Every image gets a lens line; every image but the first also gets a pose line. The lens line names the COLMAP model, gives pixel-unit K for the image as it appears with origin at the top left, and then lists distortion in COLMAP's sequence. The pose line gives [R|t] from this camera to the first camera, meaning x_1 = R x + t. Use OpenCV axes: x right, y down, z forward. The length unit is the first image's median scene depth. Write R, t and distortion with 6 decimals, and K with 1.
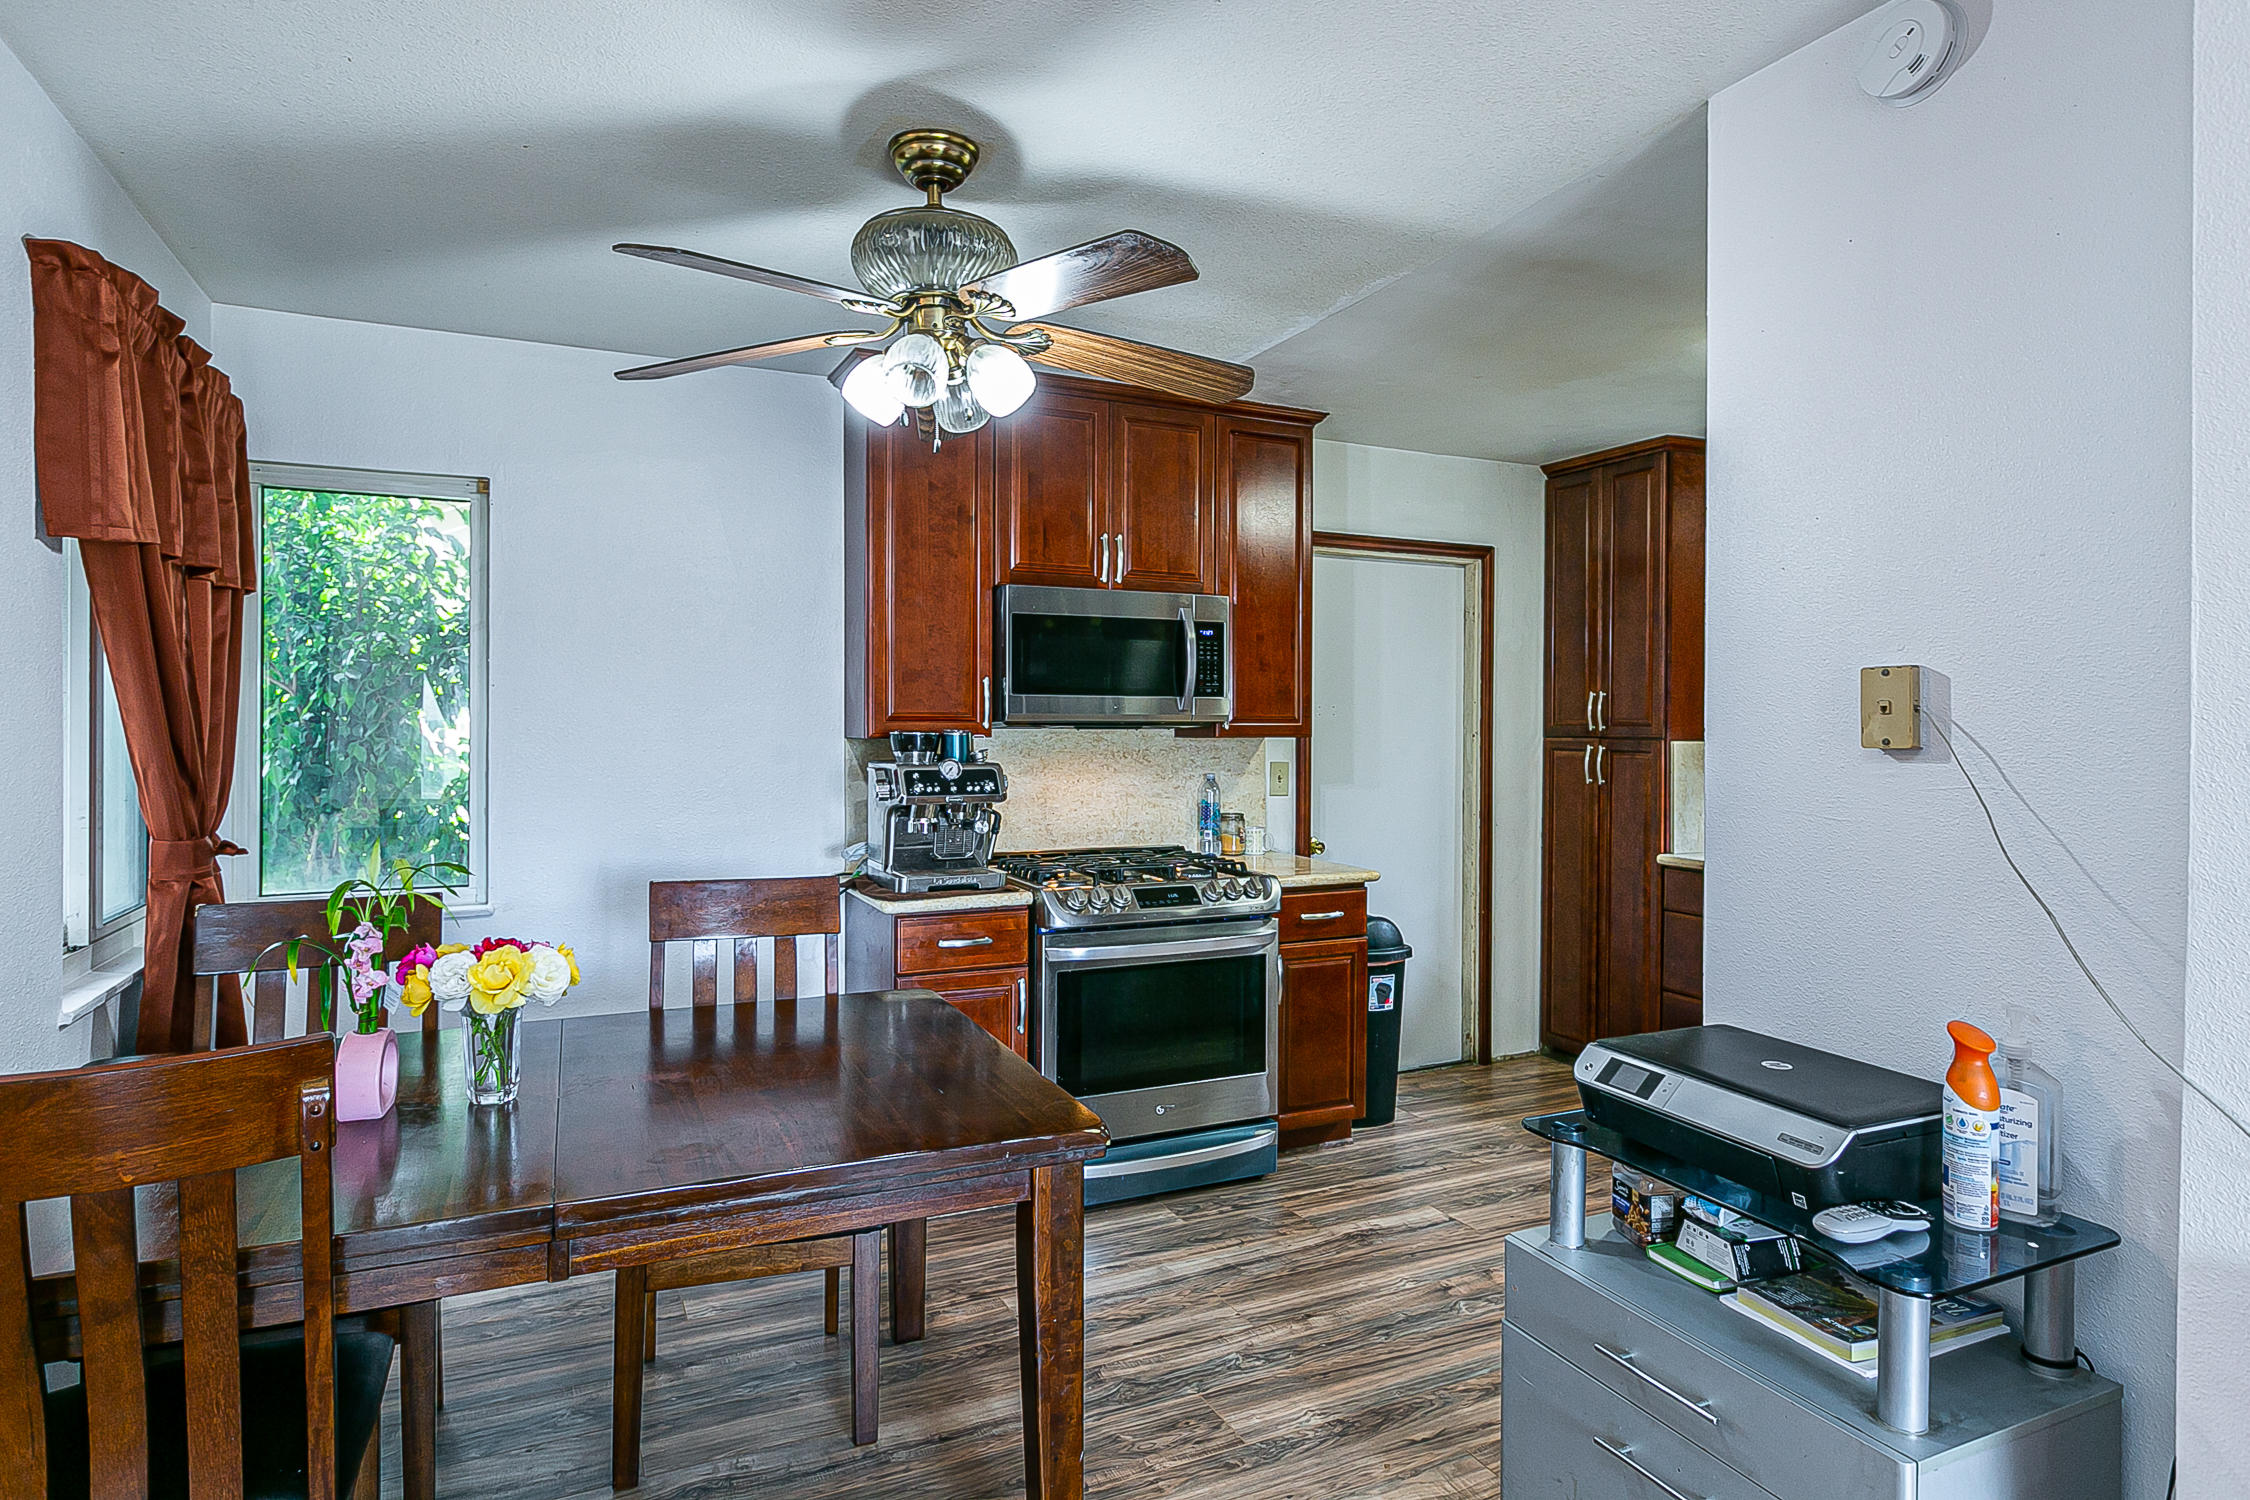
lens RADIAL K [[1236.1, 0, 1140.3], [0, 1236.1, 736.7], [0, 0, 1]] dist [-0.004015, -0.000276]
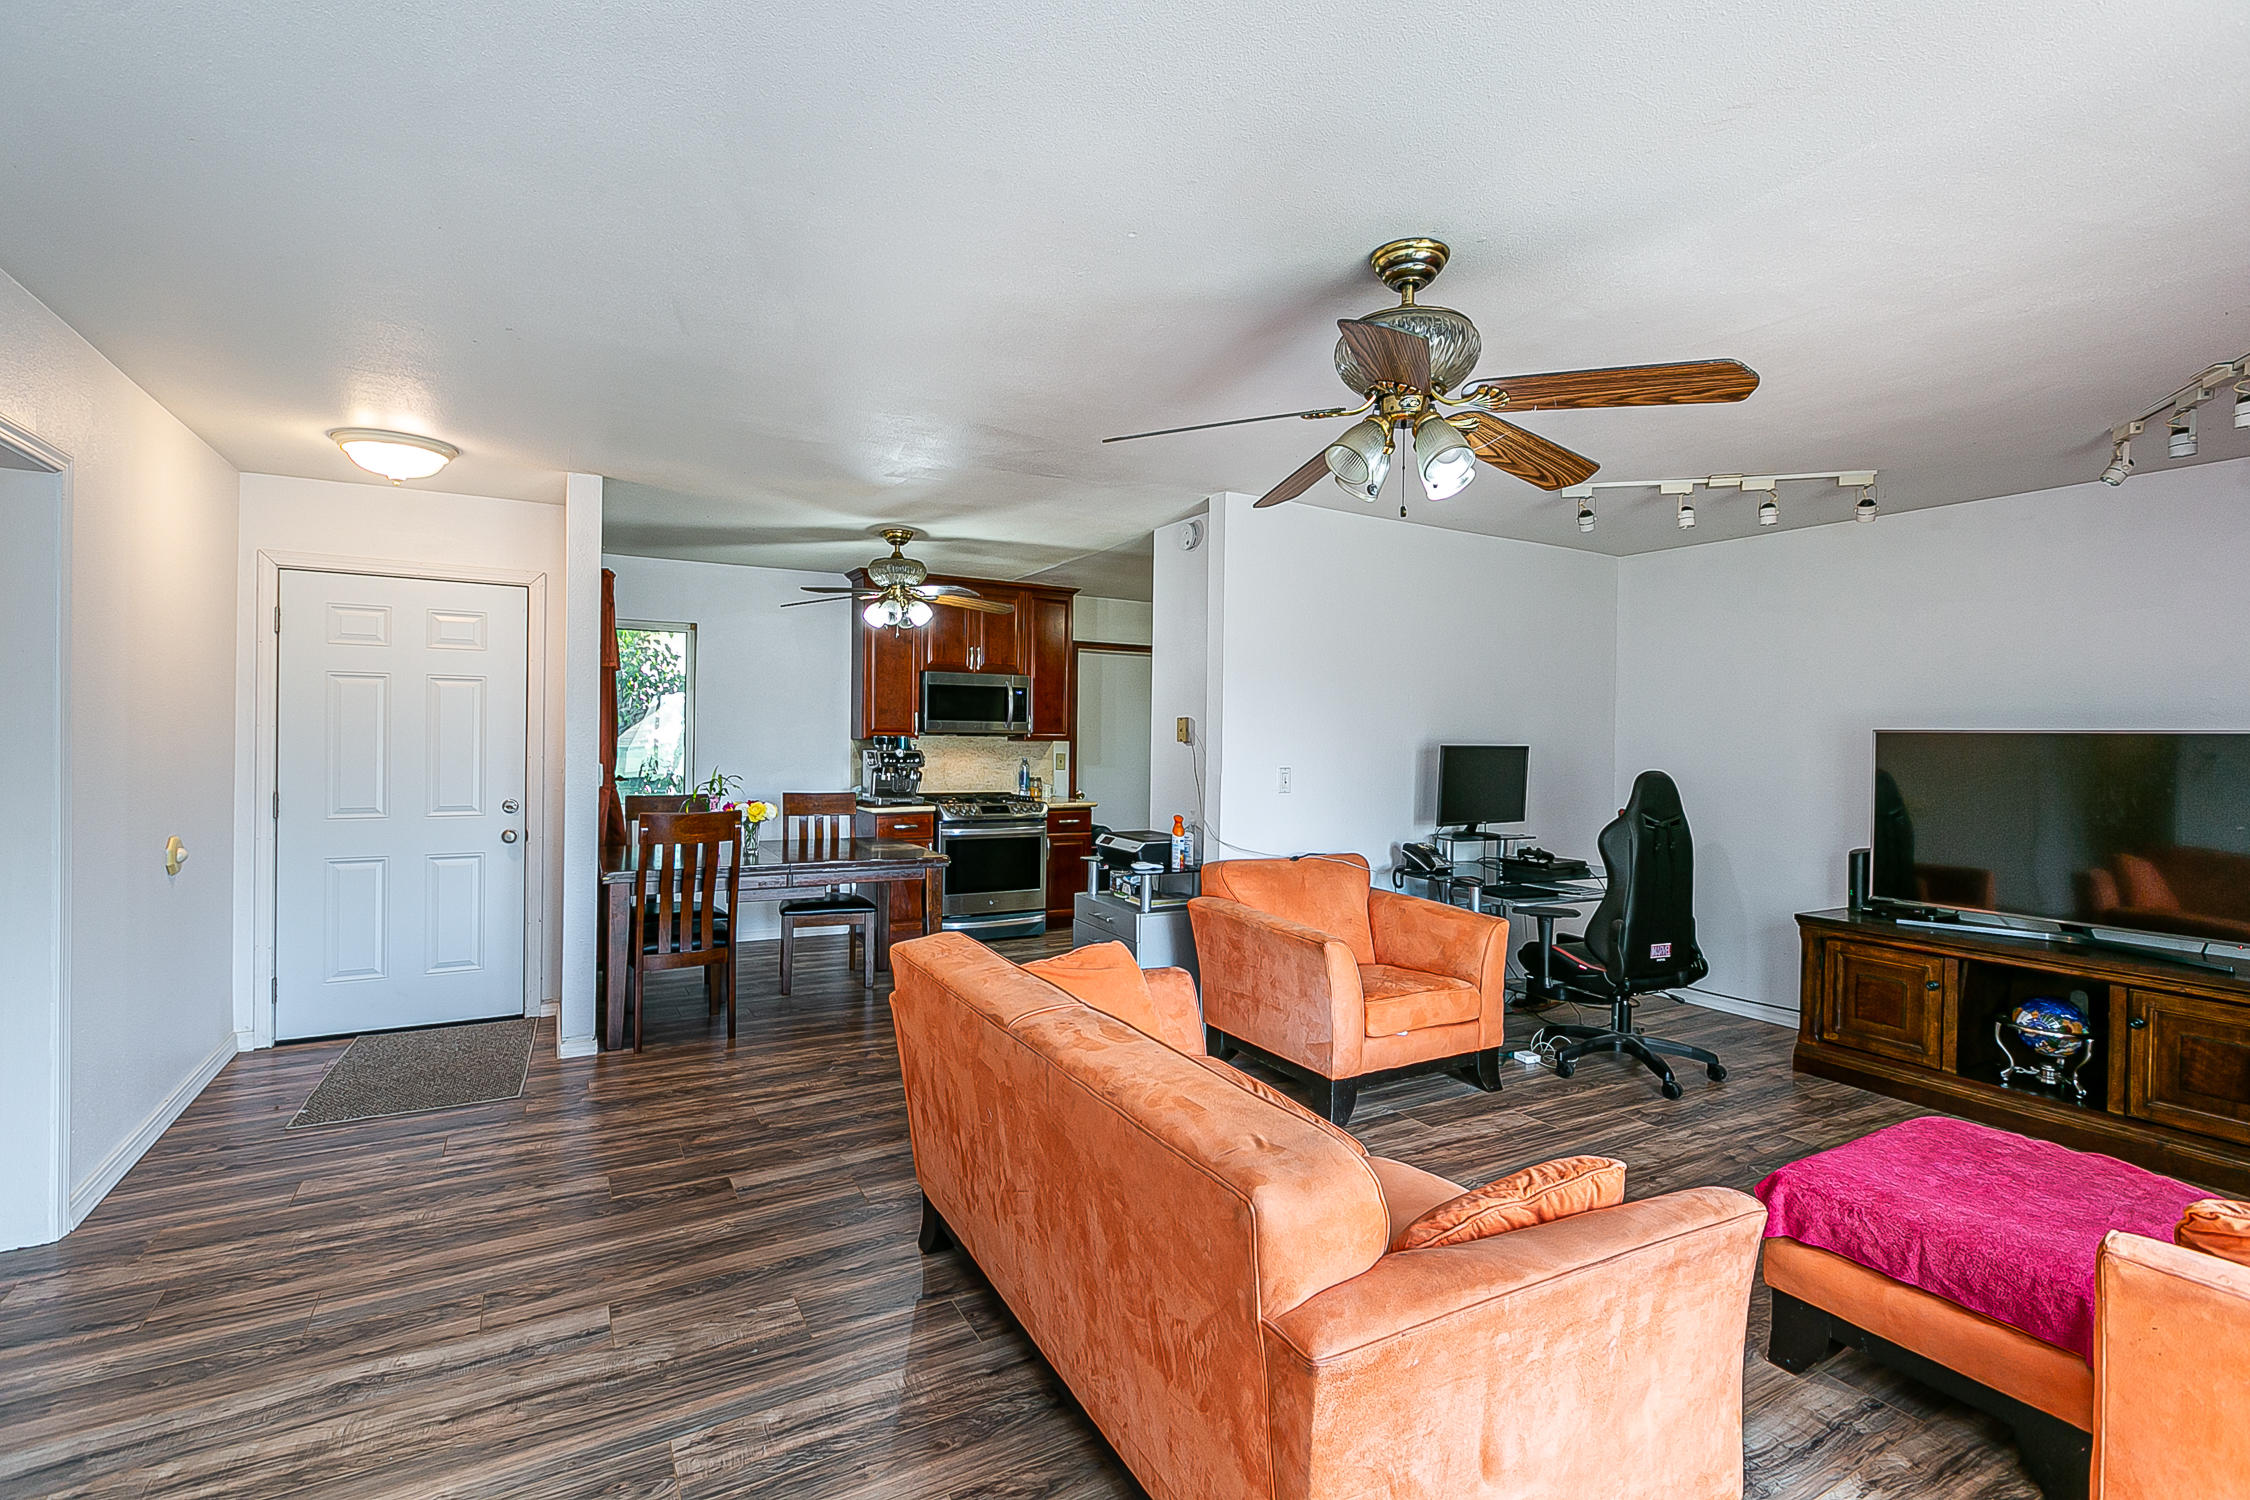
lens RADIAL K [[1015.7, 0, 1122.8], [0, 1015.7, 740.4], [0, 0, 1]] dist [0.001357, -0.000124]
pose [[0.997640, 0.008213, 0.068169, 0.129794], [-0.007715, 0.999942, -0.007564, 0.014452], [-0.068227, 0.007021, 0.997645, -0.906520]]
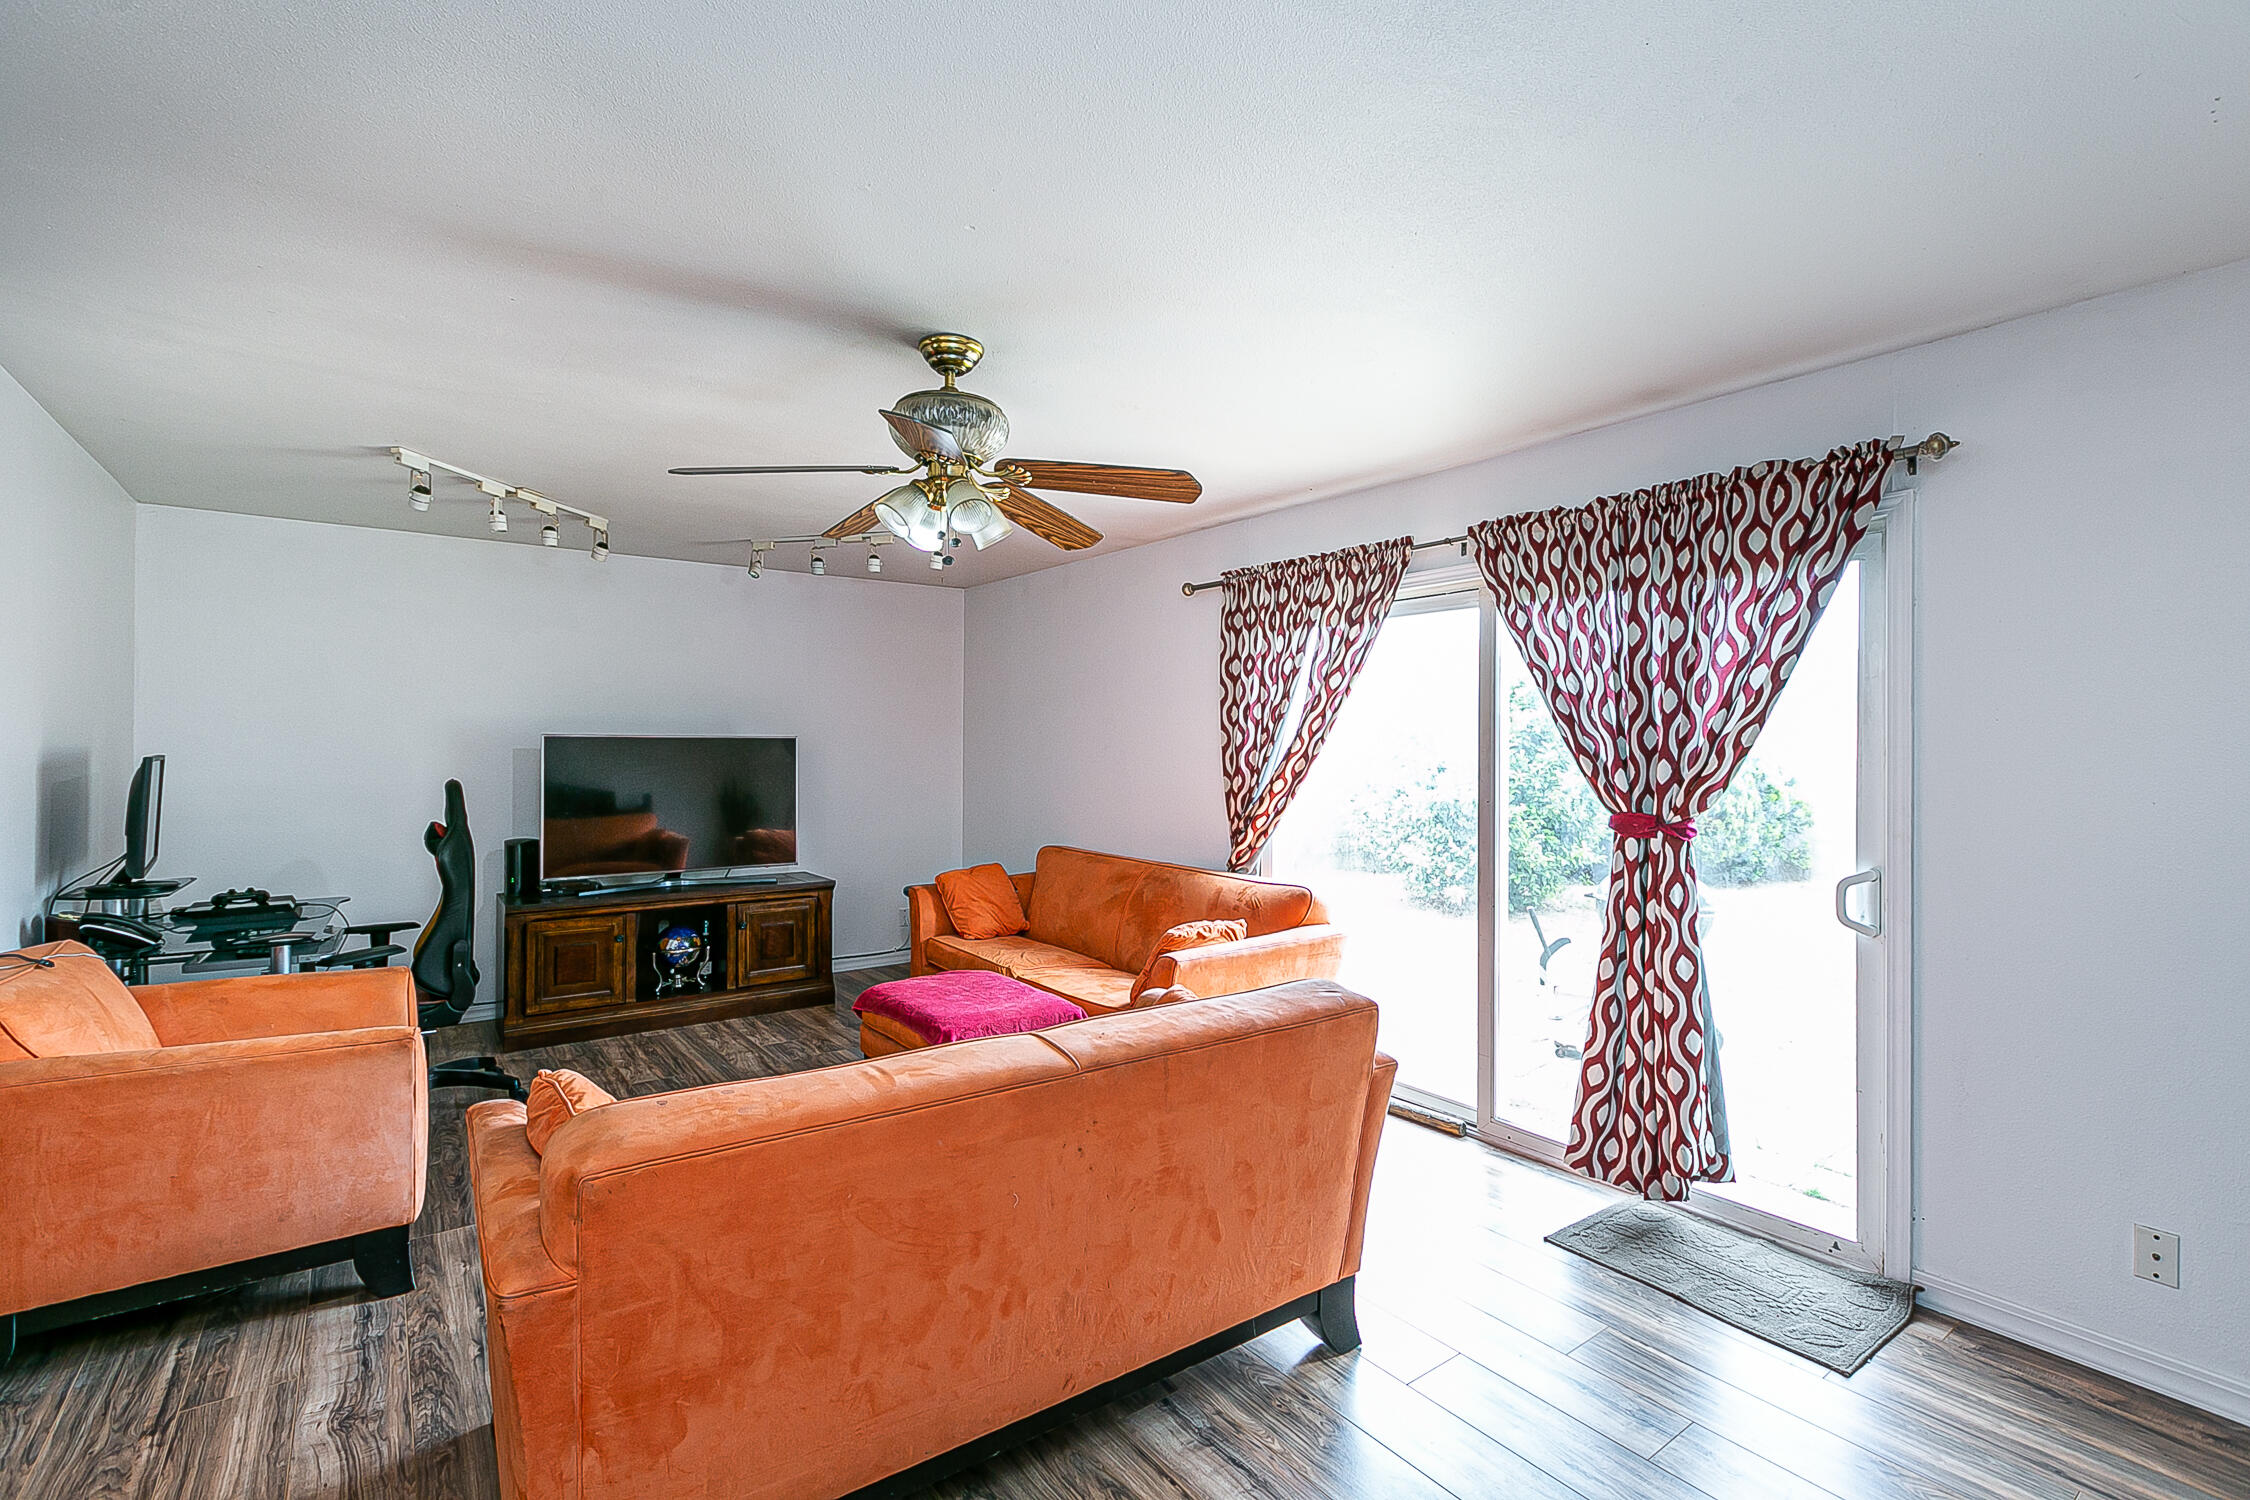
lens RADIAL K [[1015.7, 0, 1118.4], [0, 1015.7, 746.3], [0, 0, 1]] dist [0.001357, -0.000124]
pose [[-0.183890, -0.007038, 0.982922, -0.411630], [0.008547, 0.999925, 0.008758, -0.003280], [-0.982910, 0.010012, -0.183816, -0.270673]]
